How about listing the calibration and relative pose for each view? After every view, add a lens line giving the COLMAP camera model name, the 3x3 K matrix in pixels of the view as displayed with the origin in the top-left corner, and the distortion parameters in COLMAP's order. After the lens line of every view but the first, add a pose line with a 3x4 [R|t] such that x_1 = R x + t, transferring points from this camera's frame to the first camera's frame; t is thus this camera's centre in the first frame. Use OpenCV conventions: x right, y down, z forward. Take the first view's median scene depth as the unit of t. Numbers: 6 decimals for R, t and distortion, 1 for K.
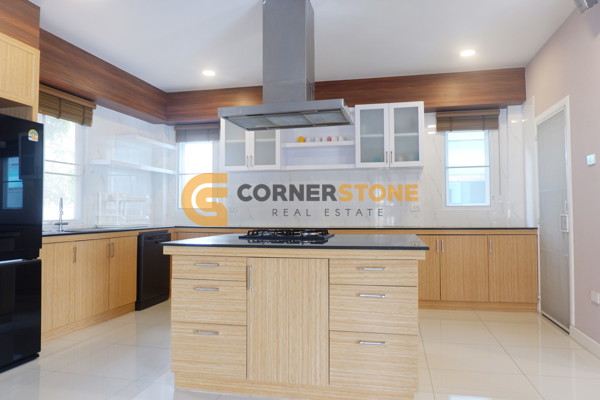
lens RADIAL K [[422.3, 0, 302.5], [0, 422.3, 198.8], [0, 0, 1]] dist [-0.025666, 0.001785]
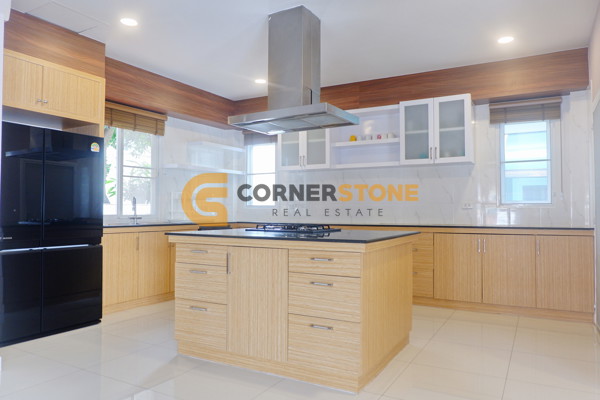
lens RADIAL K [[422.3, 0, 281.4], [0, 422.3, 199.1], [0, 0, 1]] dist [-0.025666, 0.001785]
pose [[0.955955, -0.002392, -0.293504, 0.184998], [0.003638, 0.999987, 0.003700, 0.002241], [0.293491, -0.004605, 0.955951, -0.037617]]
